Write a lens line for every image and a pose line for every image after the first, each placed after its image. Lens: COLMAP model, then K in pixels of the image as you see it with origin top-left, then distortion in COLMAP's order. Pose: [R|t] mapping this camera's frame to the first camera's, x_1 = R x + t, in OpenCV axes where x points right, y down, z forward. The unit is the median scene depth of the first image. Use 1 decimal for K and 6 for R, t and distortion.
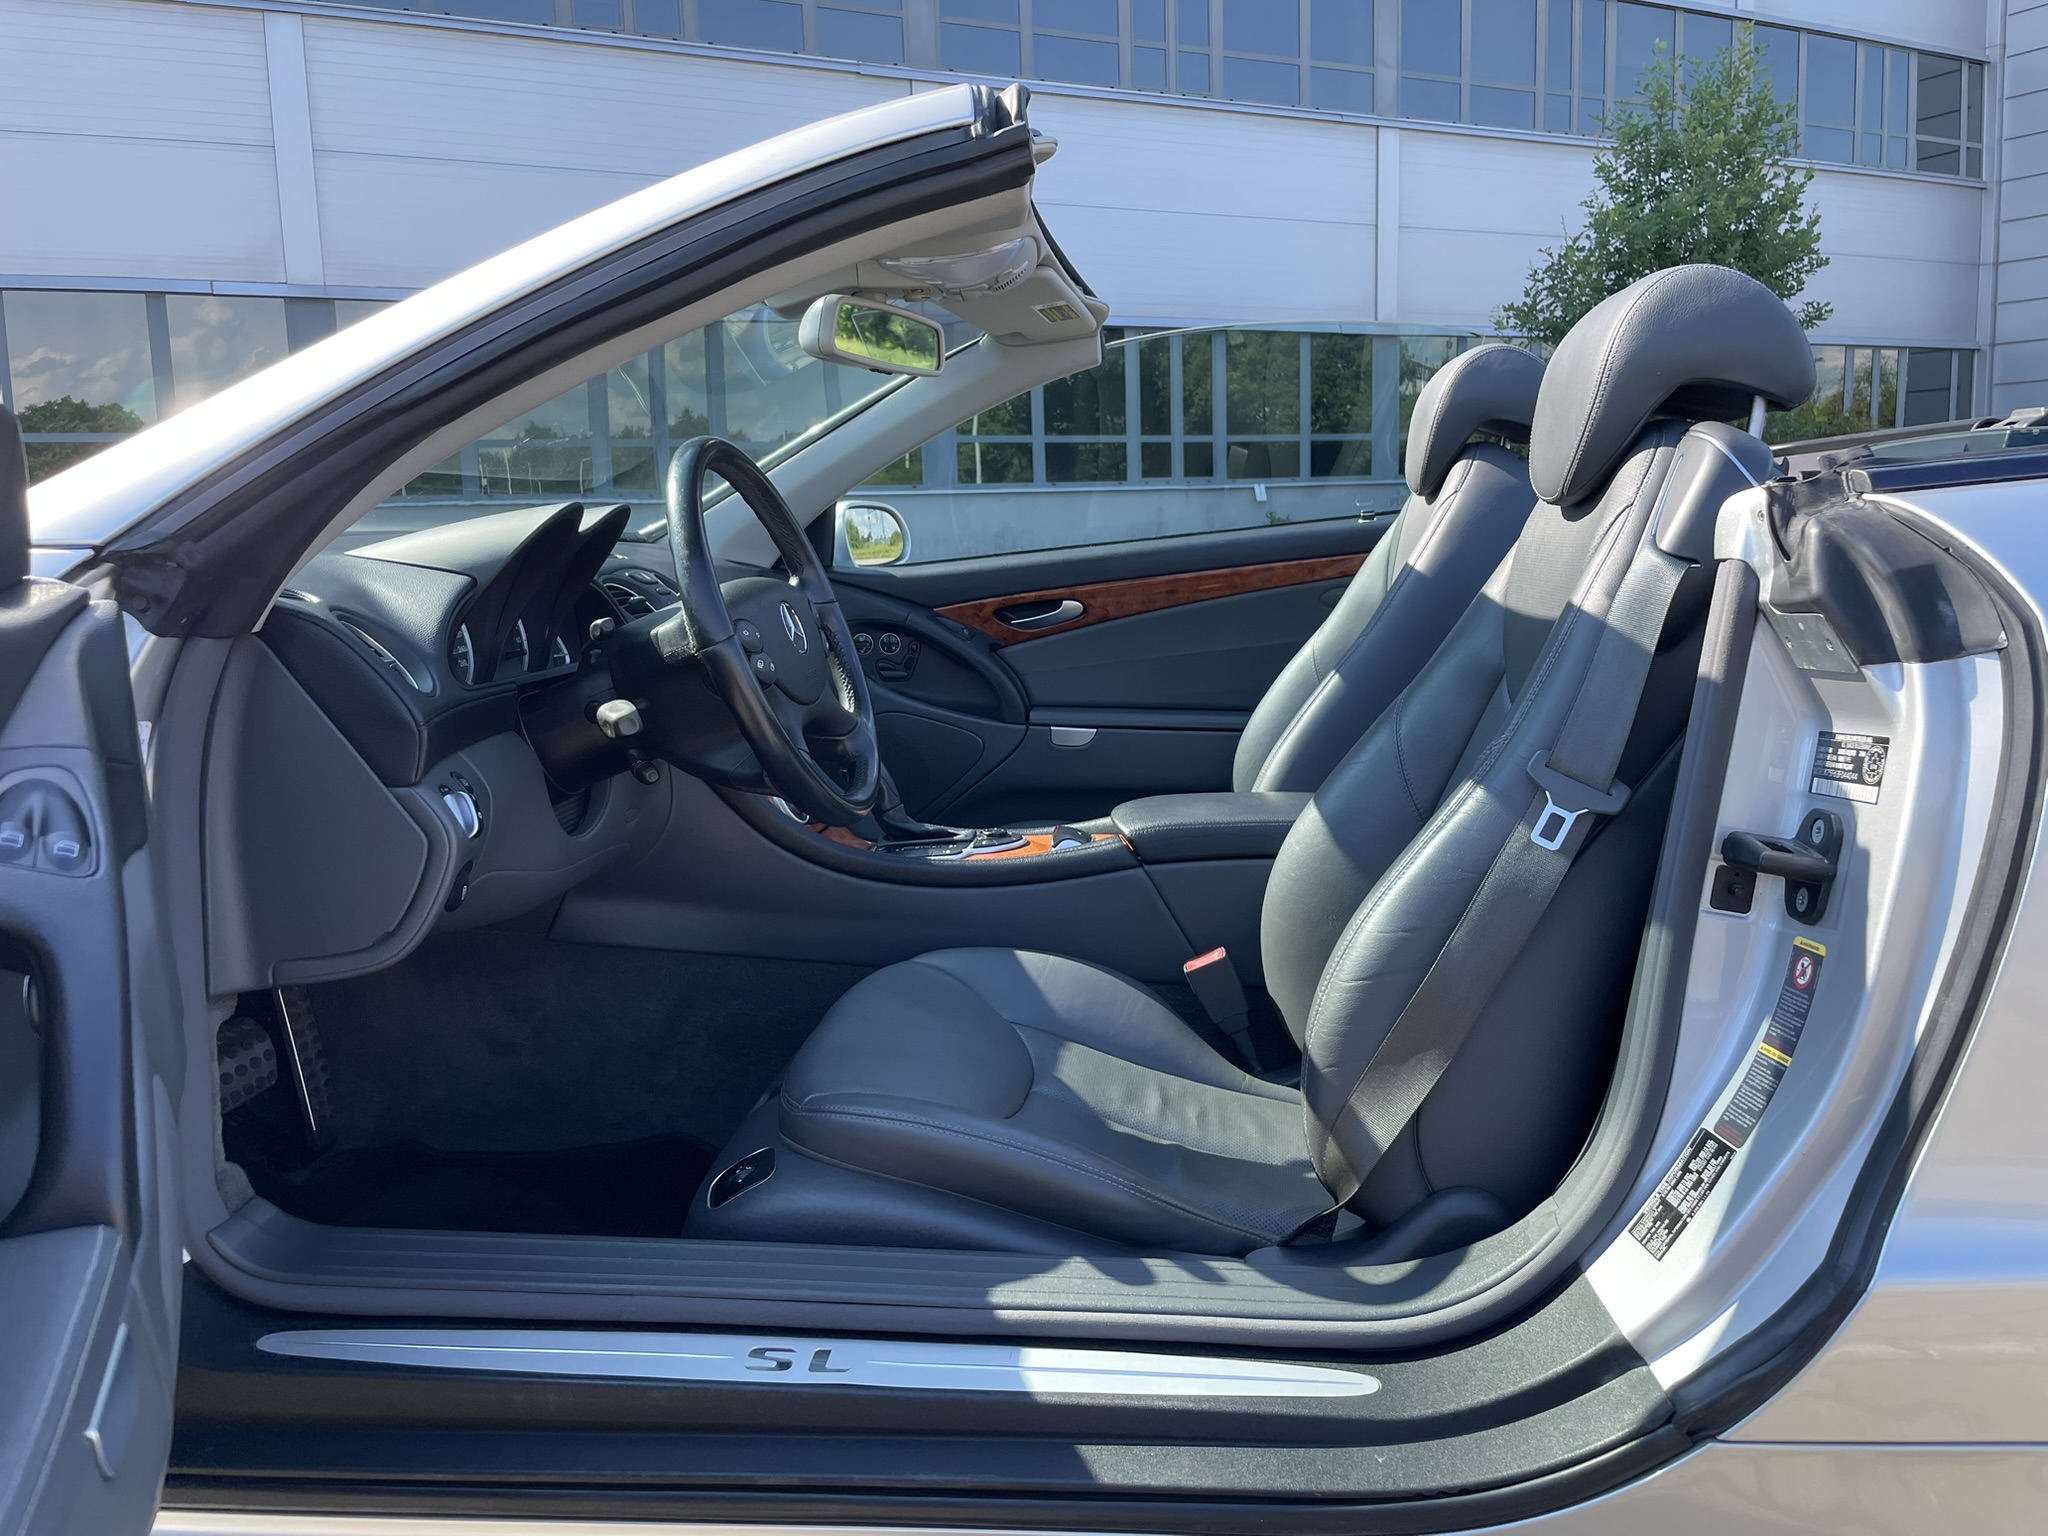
lens RADIAL K [[1554.5, 0, 1024.0], [0, 1554.5, 768.0], [0, 0, 1]] dist [0.071814, -0.106316]
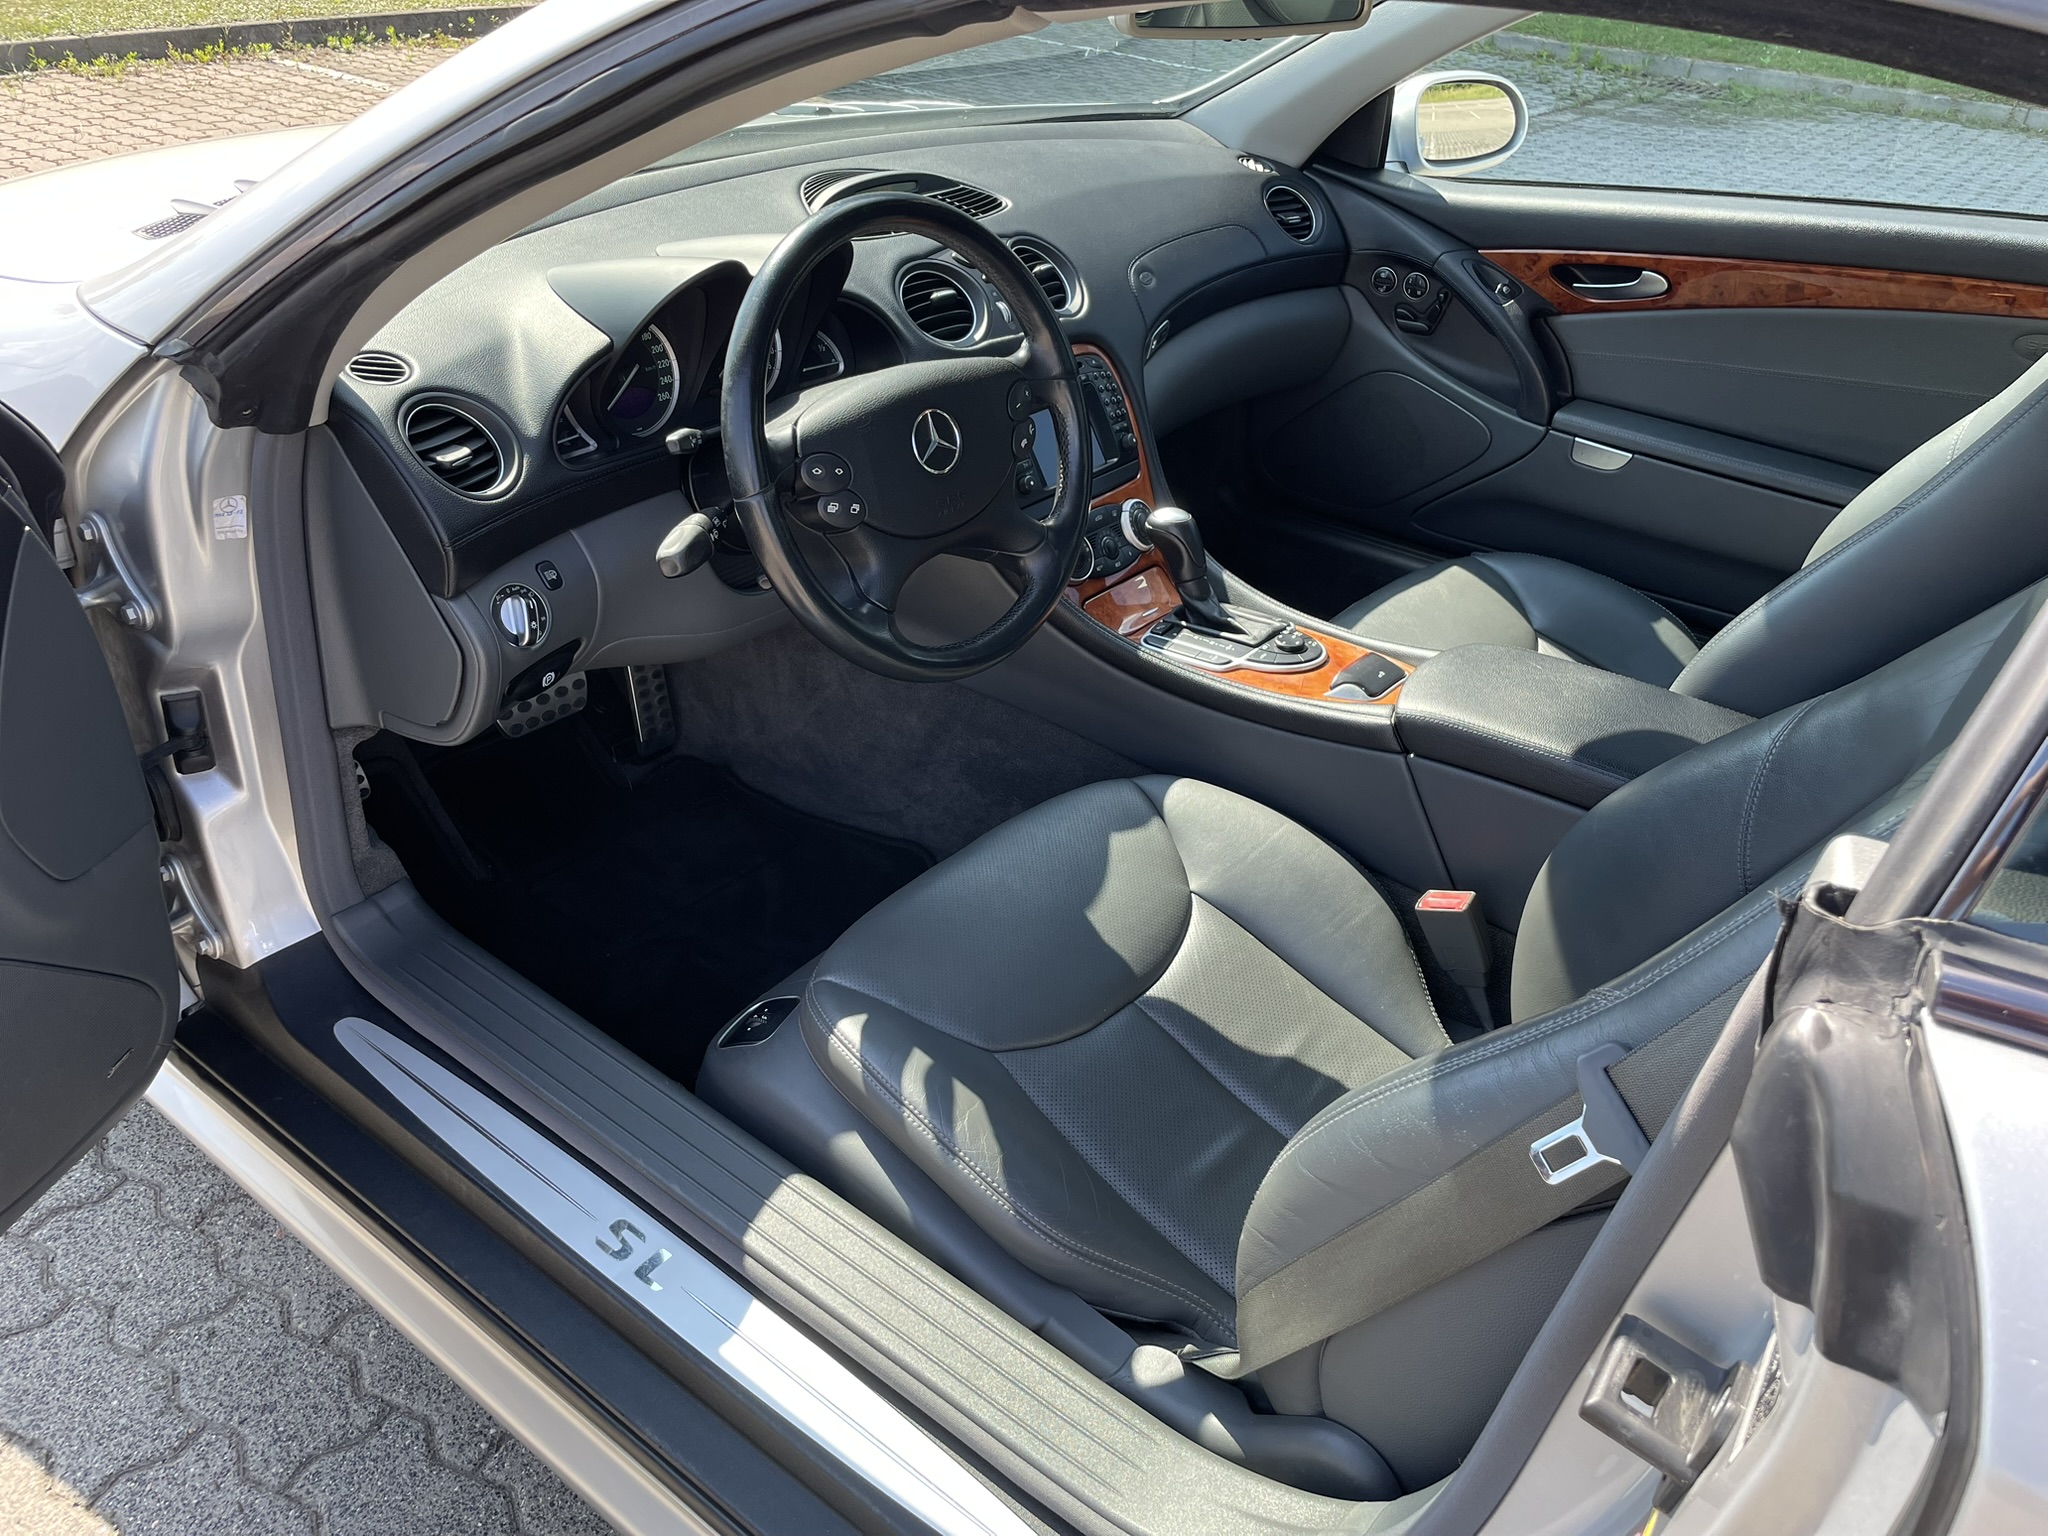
lens RADIAL K [[1554.5, 0, 1024.0], [0, 1554.5, 768.0], [0, 0, 1]] dist [0.071814, -0.106316]
pose [[0.837154, 0.317806, -0.445165, 0.273711], [-0.125634, 0.903845, 0.408998, -0.237032], [0.532342, -0.286467, 0.796585, 0.246637]]
